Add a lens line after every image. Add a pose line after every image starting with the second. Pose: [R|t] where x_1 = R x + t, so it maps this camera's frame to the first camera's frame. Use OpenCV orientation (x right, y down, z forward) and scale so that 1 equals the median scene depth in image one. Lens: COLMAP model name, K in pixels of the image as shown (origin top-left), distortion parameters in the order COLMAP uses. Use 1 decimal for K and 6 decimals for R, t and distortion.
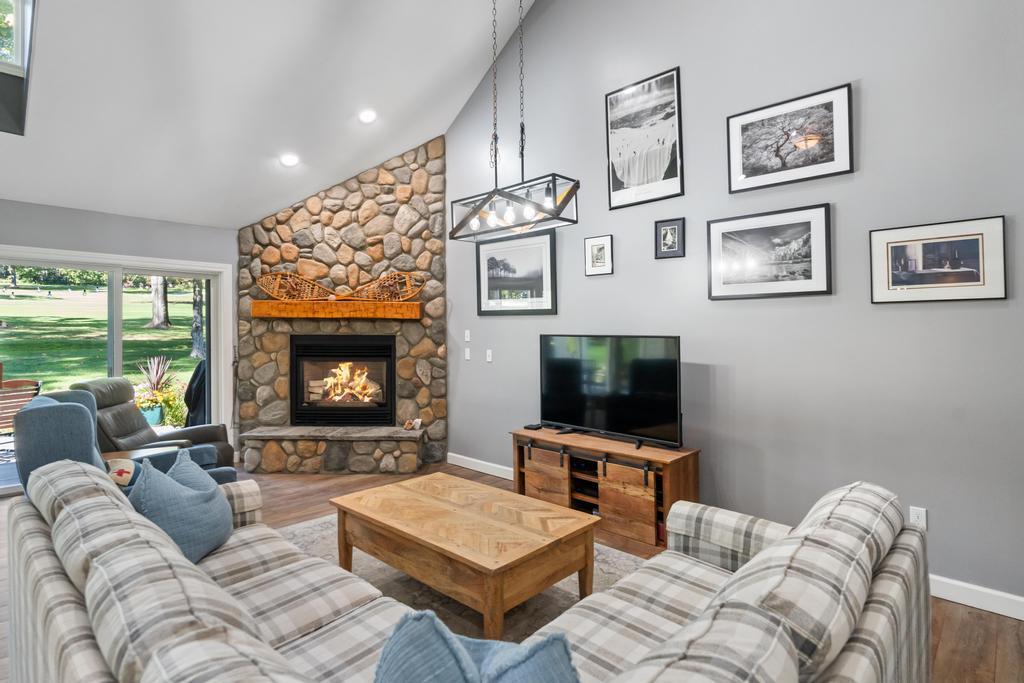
lens RADIAL K [[530.9, 0, 514.6], [0, 530.9, 327.7], [0, 0, 1]] dist [-0.002062, 0.000492]
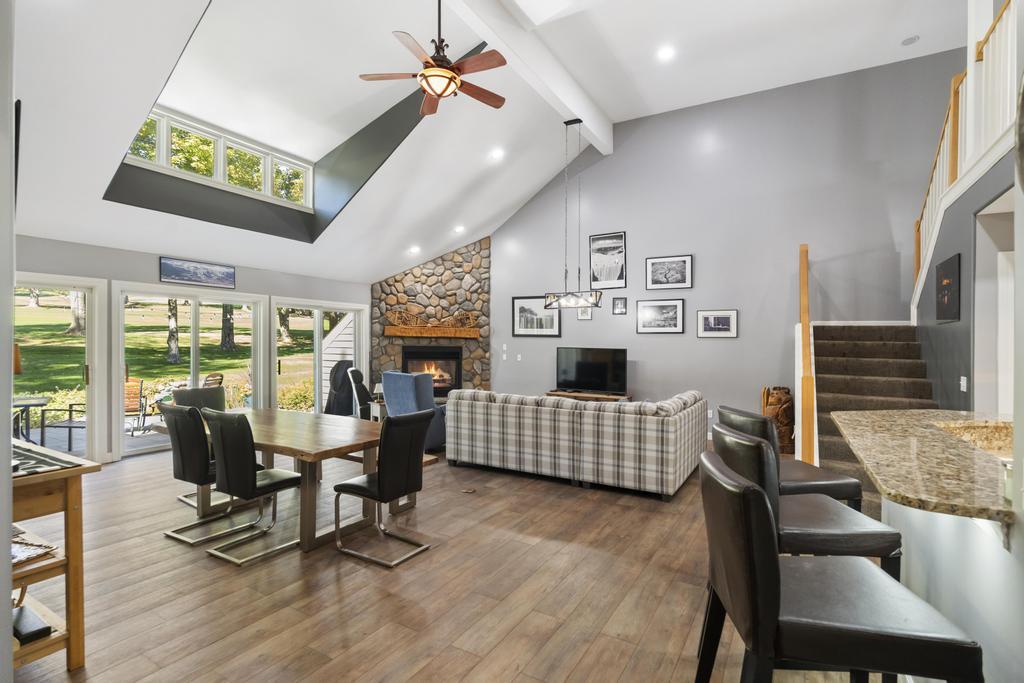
lens RADIAL K [[489.4, 0, 509.6], [0, 489.4, 363.4], [0, 0, 1]] dist [0.002306, 0.000409]
pose [[0.974414, 0.000486, 0.224761, -0.443320], [-0.012177, 0.998643, 0.050633, -0.014994], [-0.224432, -0.052074, 0.973097, -0.661593]]
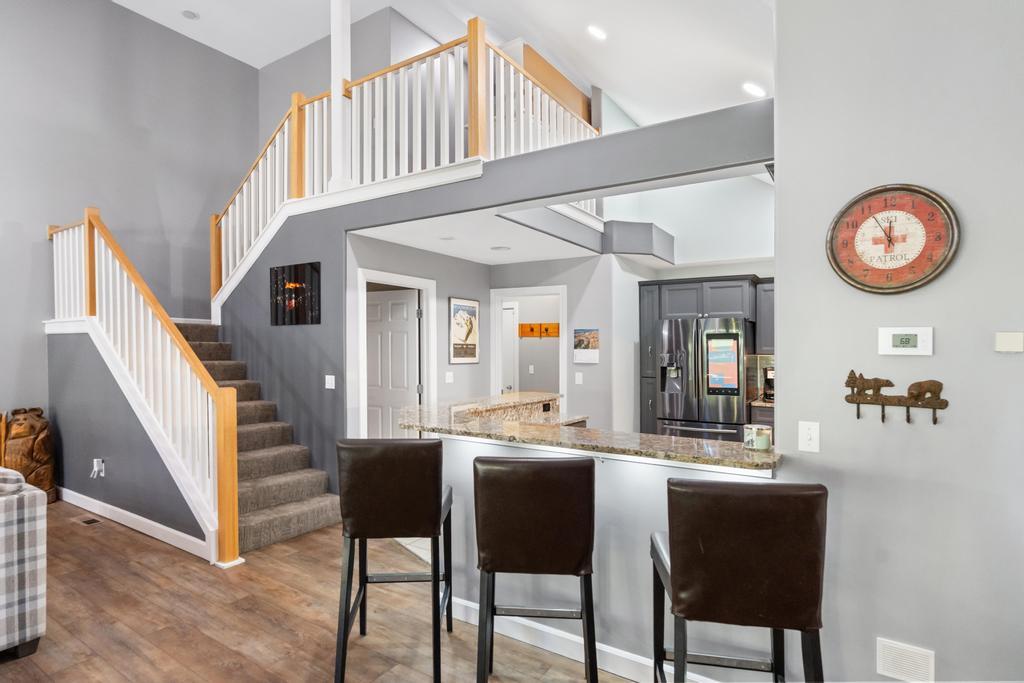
lens RADIAL K [[537.1, 0, 509.0], [0, 537.1, 353.4], [0, 0, 1]] dist [-0.000369, 0.000100]
pose [[-0.176065, -0.016039, 0.984248, -0.532278], [-0.014967, 0.999795, 0.013615, -0.018949], [-0.984265, -0.012334, -0.176269, -0.252429]]
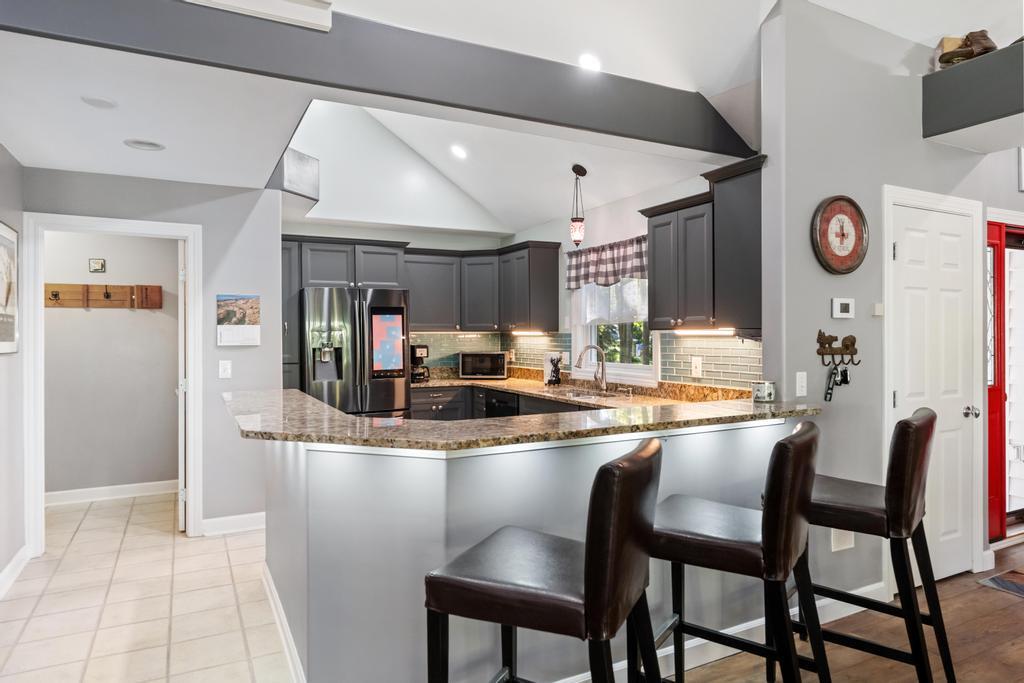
lens RADIAL K [[639.7, 0, 512.0], [0, 639.7, 341.5], [0, 0, 1]] dist [-0.000298, -0.000462]
pose [[-0.943789, -0.002578, 0.330539, -0.164274], [-0.000460, 0.999979, 0.006487, -0.000430], [-0.330548, 0.005970, -0.943770, 0.068312]]
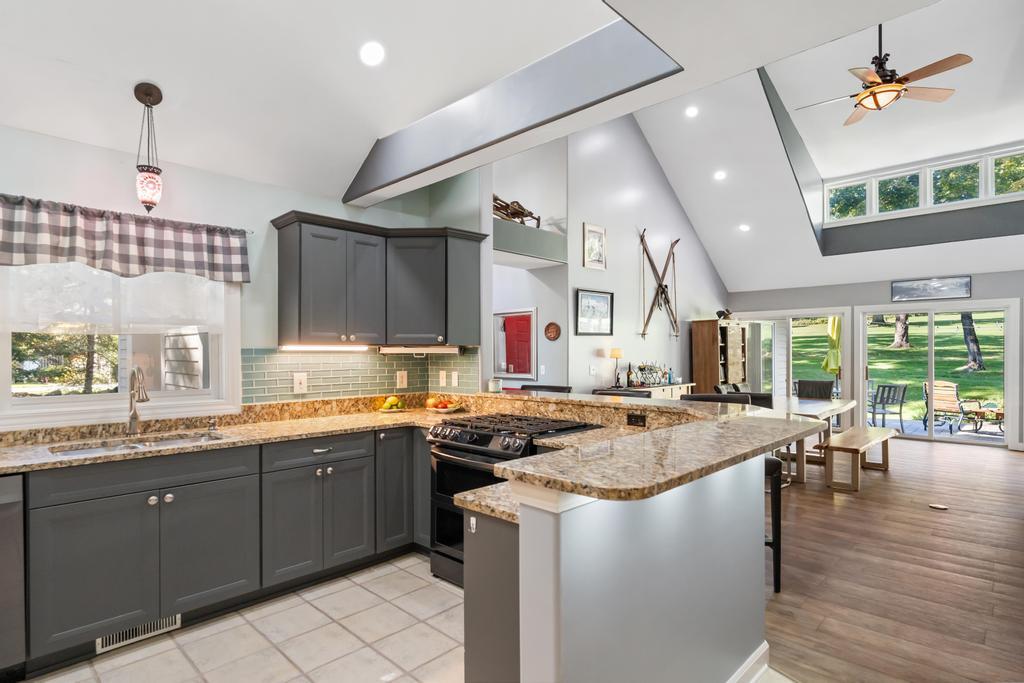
lens RADIAL K [[531.4, 0, 513.2], [0, 531.4, 356.9], [0, 0, 1]] dist [-0.001011, -0.000673]
pose [[-0.003402, 0.005618, -0.999978, 0.507222], [0.010137, 0.999933, 0.005583, 0.002972], [0.999943, -0.010117, -0.003459, -0.471499]]
